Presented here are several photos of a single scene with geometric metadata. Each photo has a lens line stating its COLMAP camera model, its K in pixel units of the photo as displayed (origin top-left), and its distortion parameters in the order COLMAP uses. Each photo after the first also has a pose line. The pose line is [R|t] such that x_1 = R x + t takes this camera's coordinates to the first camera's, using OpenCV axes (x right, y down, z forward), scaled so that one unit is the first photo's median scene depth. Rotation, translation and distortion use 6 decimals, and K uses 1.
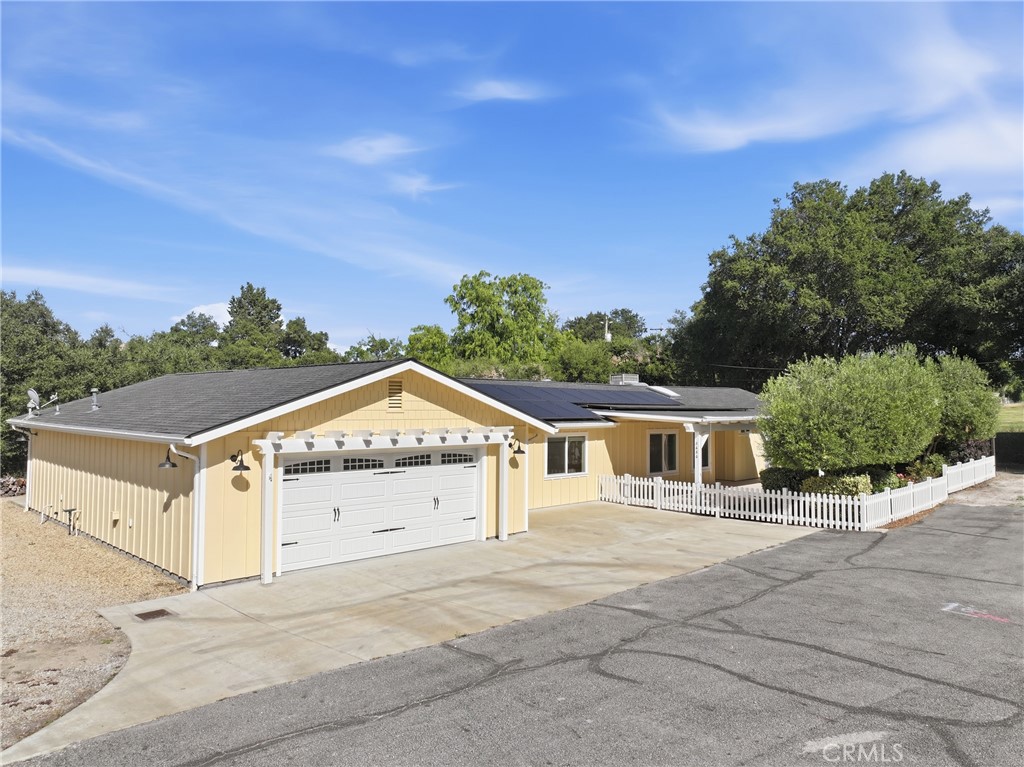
lens RADIAL K [[720.0, 0, 517.1], [0, 720.0, 379.9], [0, 0, 1]] dist [-0.004862, 0.023223]
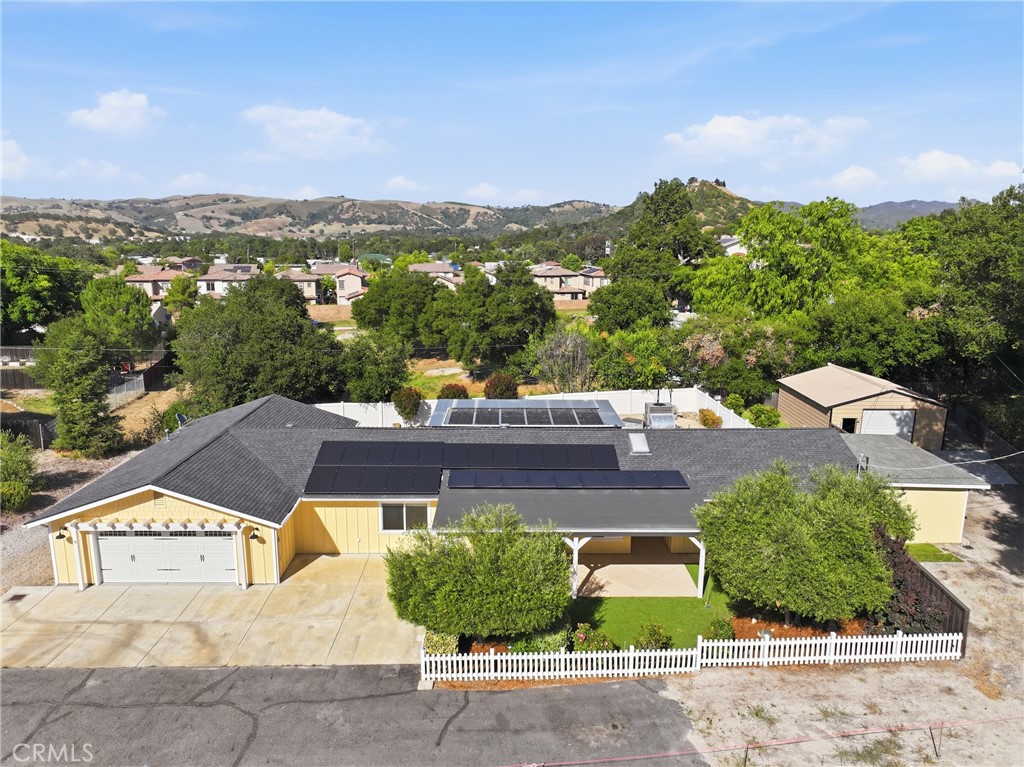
lens RADIAL K [[720.0, 0, 517.1], [0, 720.0, 379.9], [0, 0, 1]] dist [-0.004862, 0.023223]
pose [[0.721385, 0.140949, -0.678039, 2.152415], [0.022150, 0.973873, 0.226012, -0.854961], [0.692180, -0.178060, 0.699415, 0.620111]]
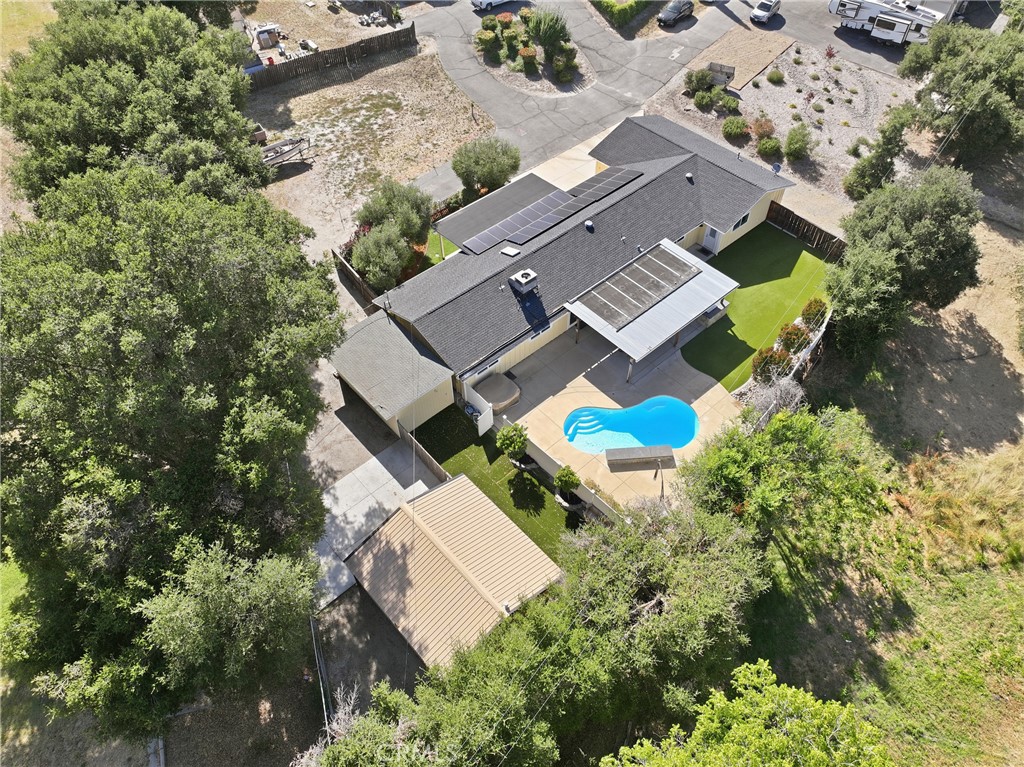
lens RADIAL K [[714.1, 0, 518.6], [0, 714.1, 381.0], [0, 0, 1]] dist [0.001020, 0.004893]
pose [[-0.998668, -0.038744, 0.034078, 0.360118], [-0.000802, 0.672010, 0.740542, -2.695595], [-0.051592, 0.739528, -0.671146, 6.487383]]
